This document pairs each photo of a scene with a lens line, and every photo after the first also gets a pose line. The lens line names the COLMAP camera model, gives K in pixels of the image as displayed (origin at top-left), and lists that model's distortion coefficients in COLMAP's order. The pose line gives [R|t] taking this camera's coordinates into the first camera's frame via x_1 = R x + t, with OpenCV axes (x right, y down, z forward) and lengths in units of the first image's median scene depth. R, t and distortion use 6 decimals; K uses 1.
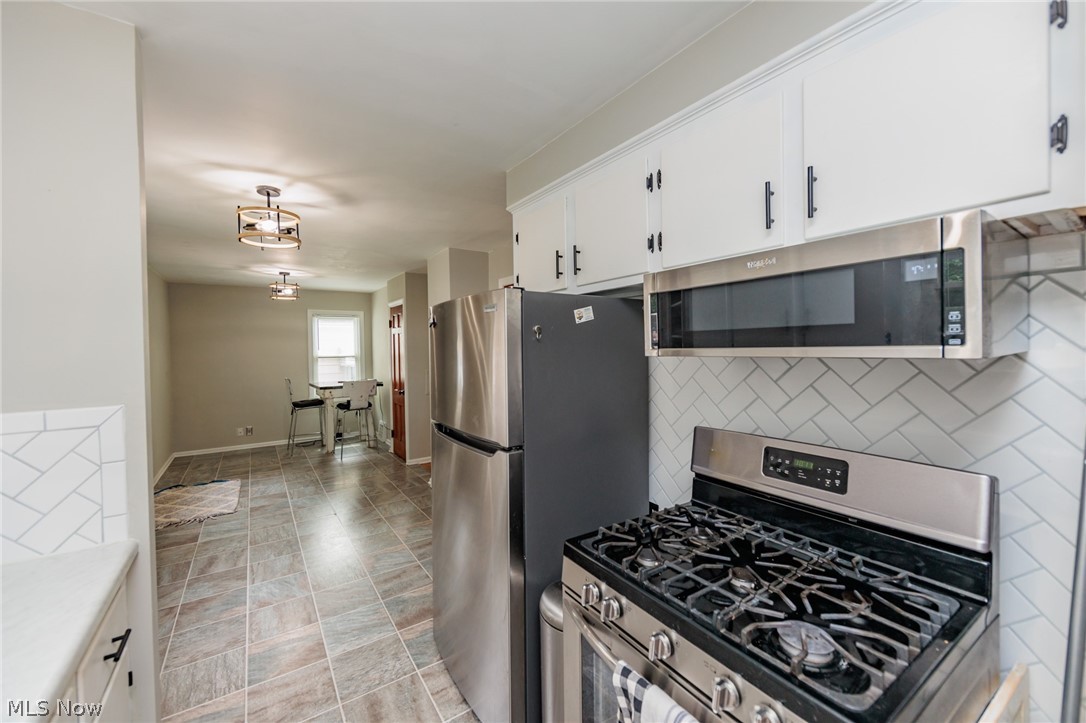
lens RADIAL K [[431.3, 0, 536.7], [0, 431.3, 354.8], [0, 0, 1]] dist [0.001762, -0.000101]
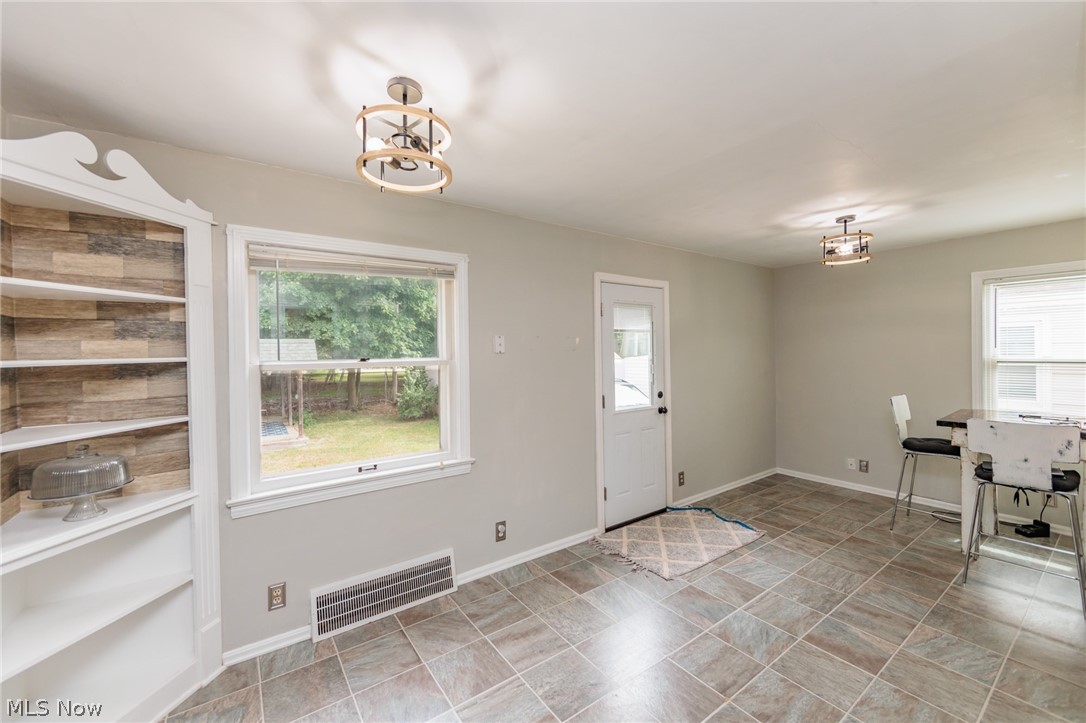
lens RADIAL K [[431.3, 0, 542.2], [0, 431.3, 355.9], [0, 0, 1]] dist [0.001762, -0.000101]
pose [[0.031666, 0.023932, -0.999212, -0.006847], [-0.005695, 0.999701, 0.023763, -0.017873], [0.999482, 0.004938, 0.031793, 0.742612]]
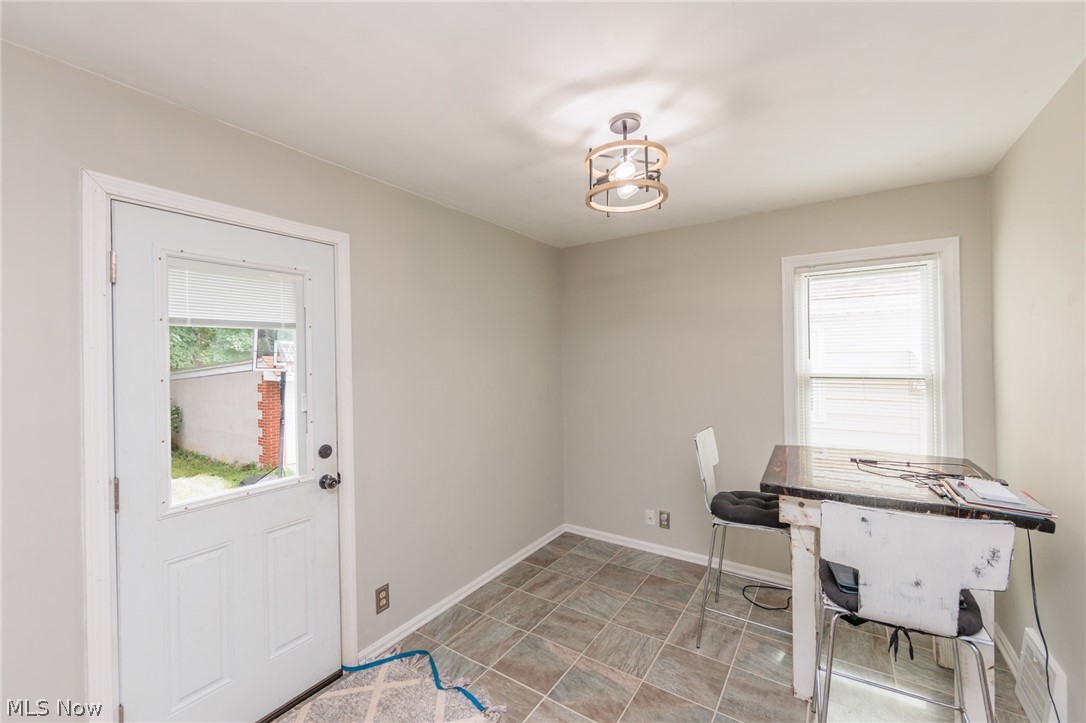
lens RADIAL K [[431.3, 0, 543.7], [0, 431.3, 357.2], [0, 0, 1]] dist [0.001762, -0.000101]
pose [[0.373542, 0.008574, -0.927574, -0.405686], [-0.008542, 0.999947, 0.005803, -0.021953], [0.927574, 0.005755, 0.373595, 1.079639]]
